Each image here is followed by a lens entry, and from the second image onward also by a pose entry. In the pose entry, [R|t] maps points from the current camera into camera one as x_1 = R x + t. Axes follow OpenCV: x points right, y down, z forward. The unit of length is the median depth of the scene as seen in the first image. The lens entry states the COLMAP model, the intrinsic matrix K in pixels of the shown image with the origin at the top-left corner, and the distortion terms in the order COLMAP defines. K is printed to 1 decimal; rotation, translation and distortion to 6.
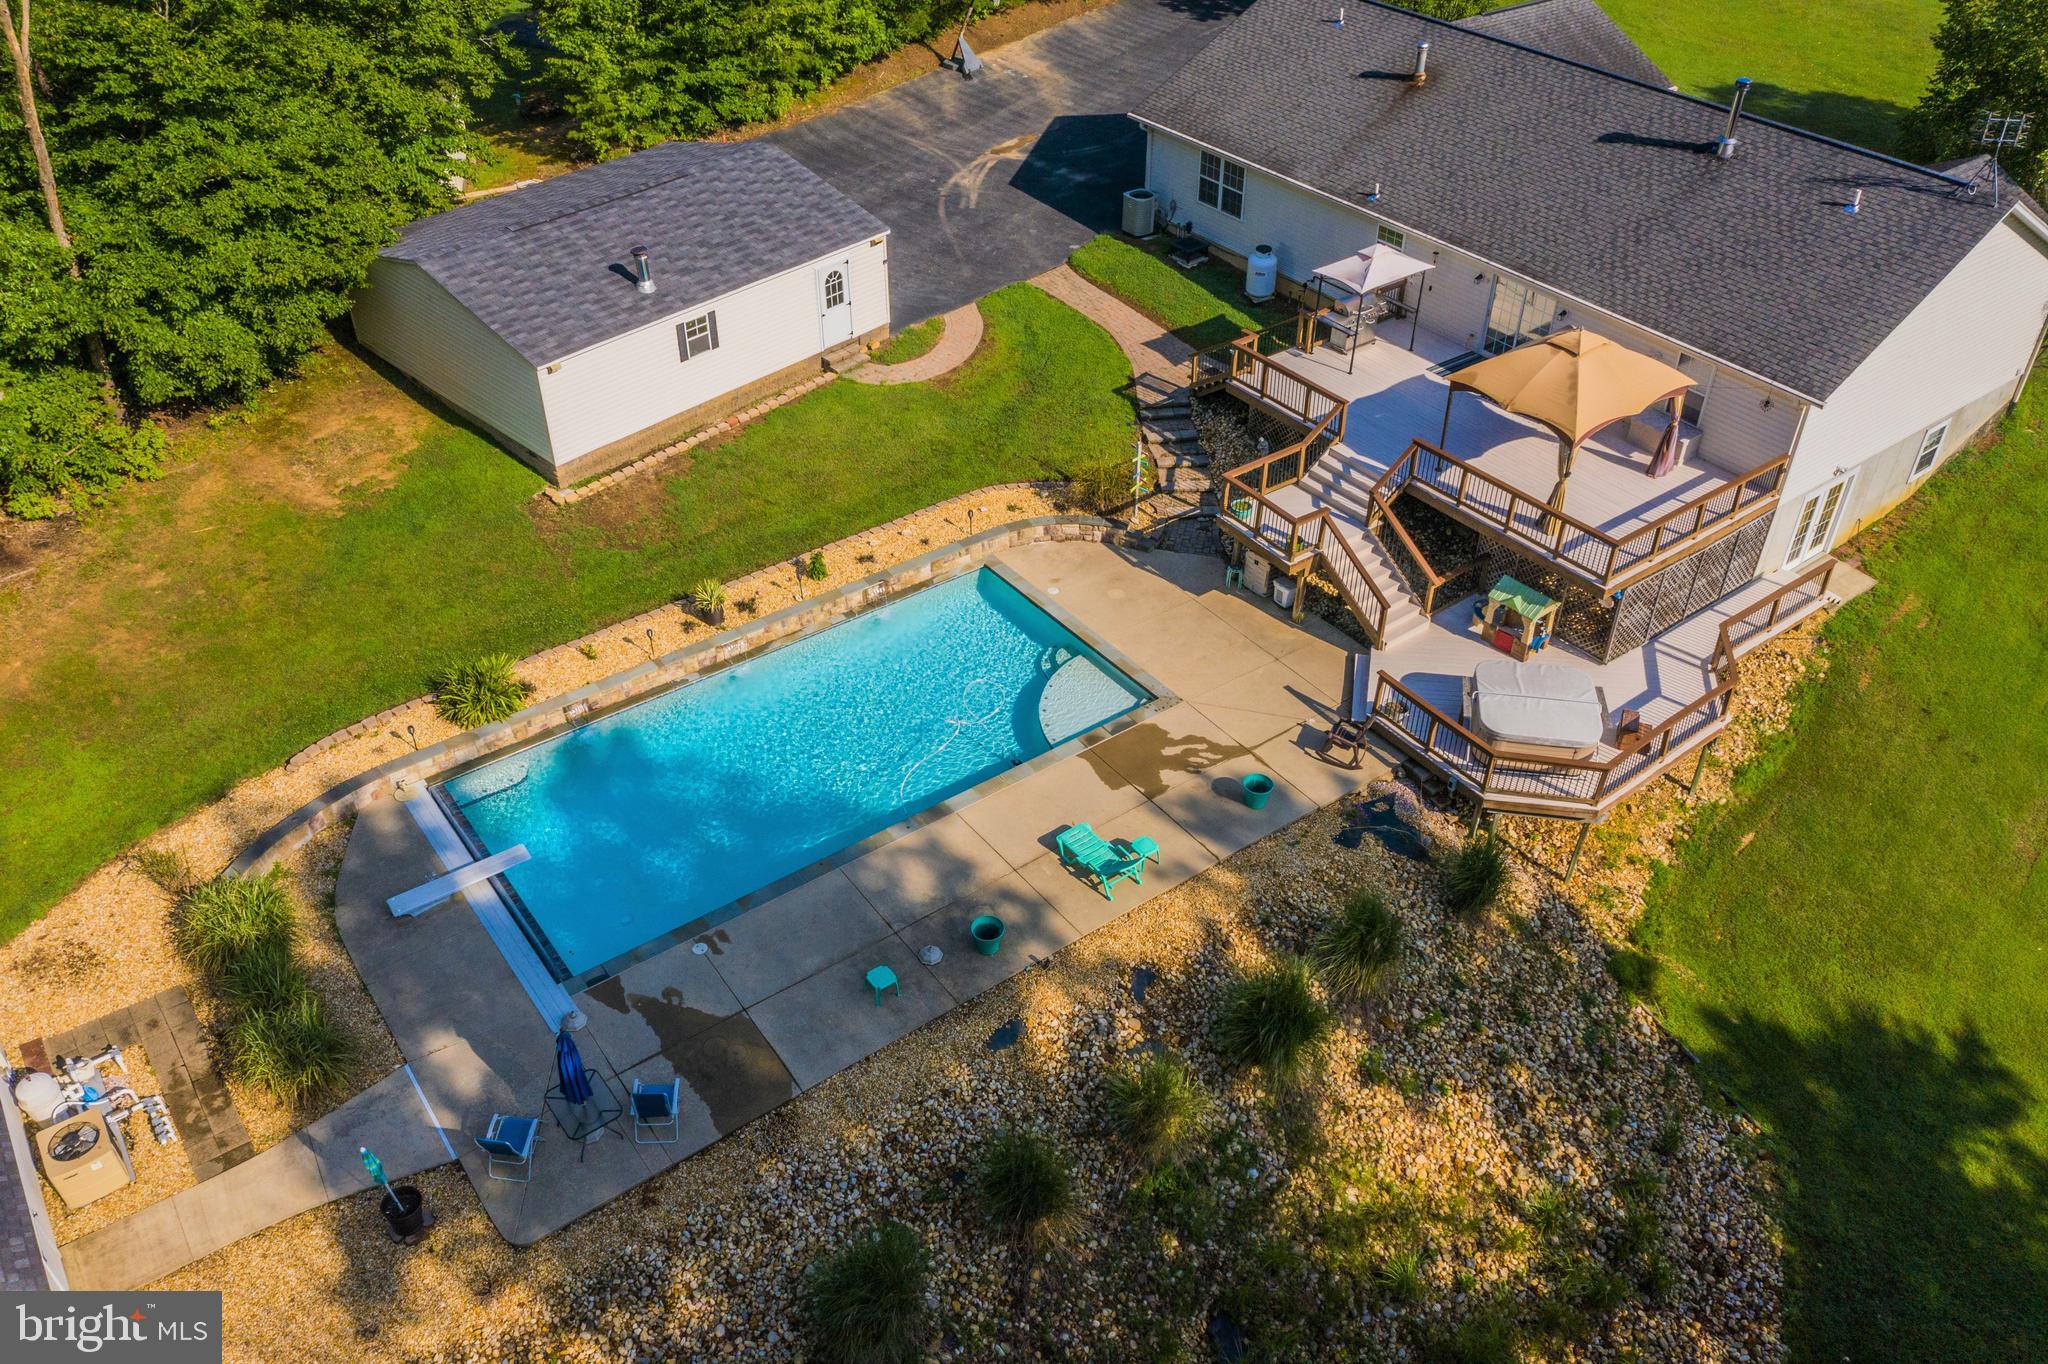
lens RADIAL K [[1602.9, 0, 1024.0], [0, 1602.9, 682.0], [0, 0, 1]] dist [-0.022137, 0.006868]
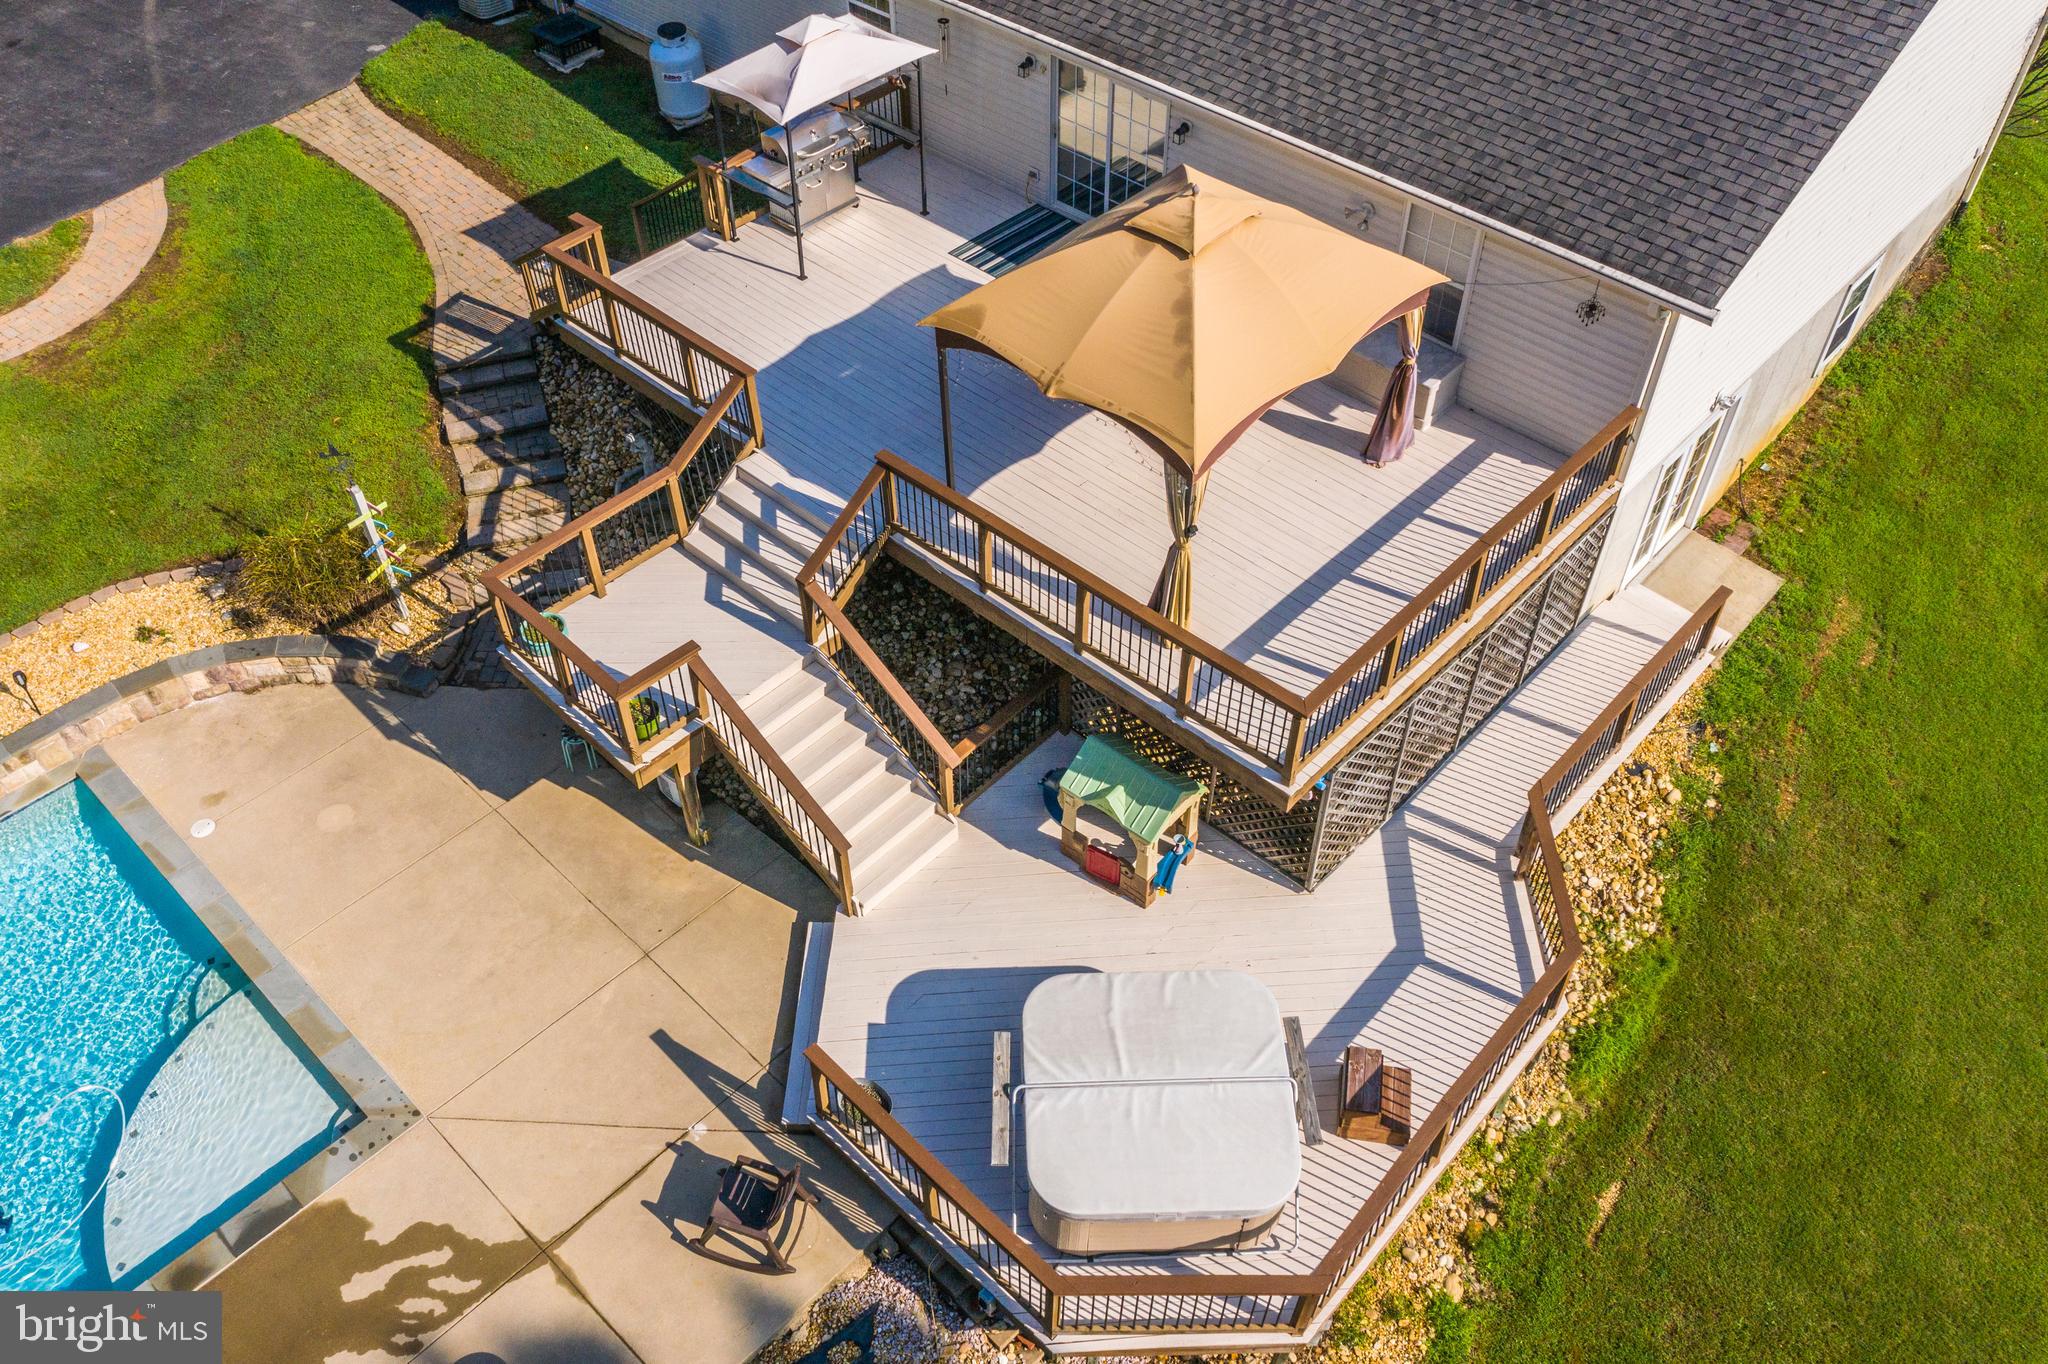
lens RADIAL K [[1614.4, 0, 1024.0], [0, 1614.4, 682.0], [0, 0, 1]] dist [-0.020002, 0.002532]
pose [[0.984185, -0.130929, 0.119321, 0.210608], [0.112296, 0.982077, 0.151376, -0.146242], [-0.137002, -0.135583, 0.981248, 0.497583]]
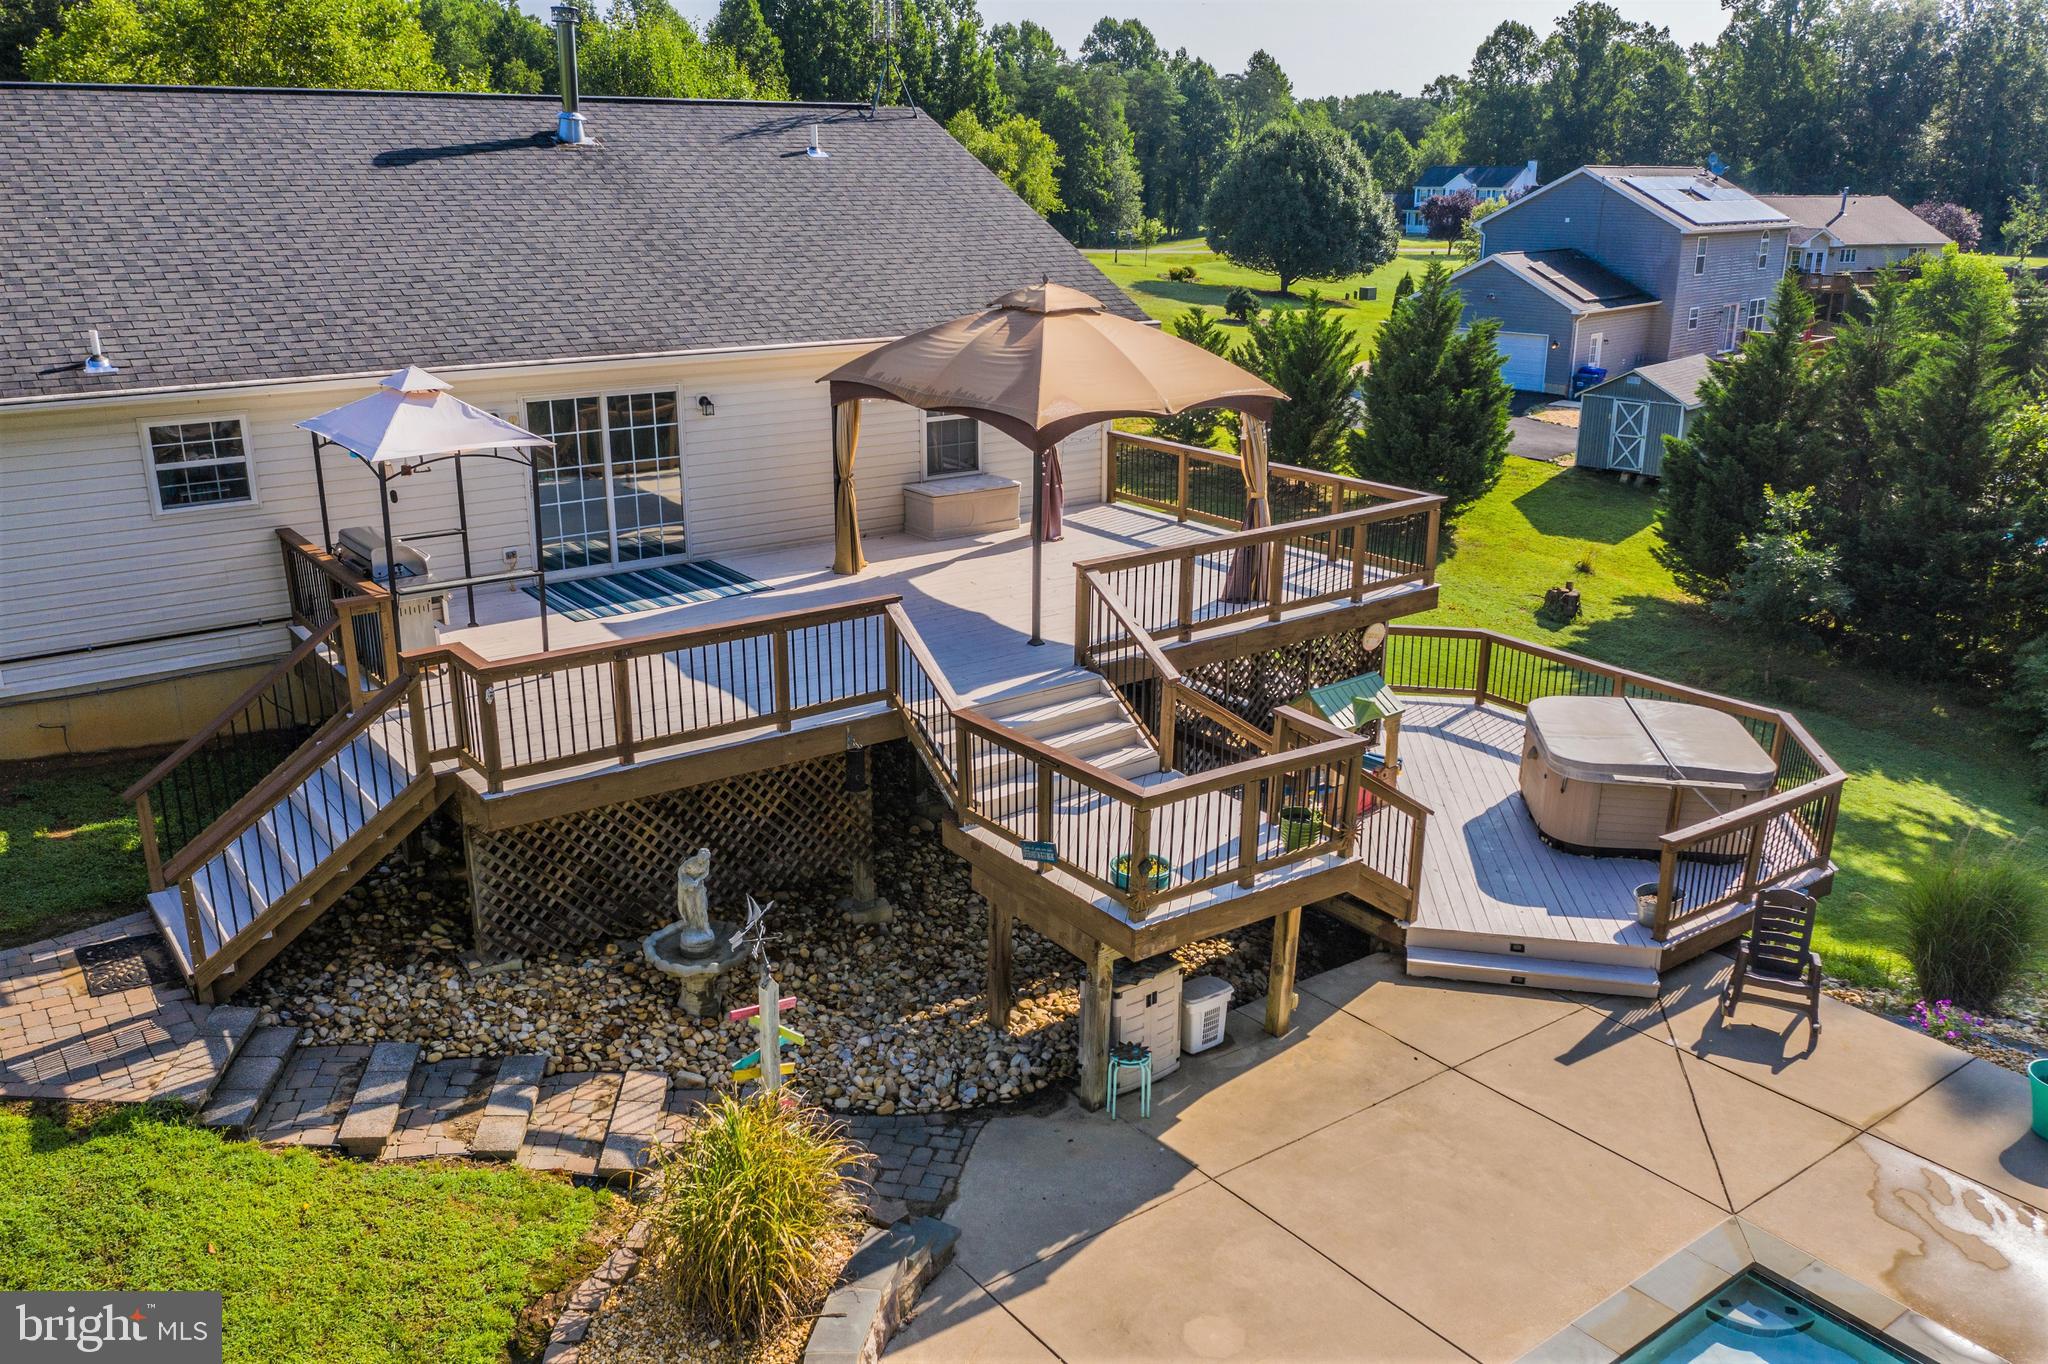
lens RADIAL K [[1602.9, 0, 1024.0], [0, 1602.9, 682.0], [0, 0, 1]] dist [-0.022137, 0.006868]
pose [[0.001256, -0.307375, 0.951588, -0.178484], [0.608867, 0.755103, 0.243104, -0.233251], [-0.793271, 0.579085, 0.188099, 0.906000]]
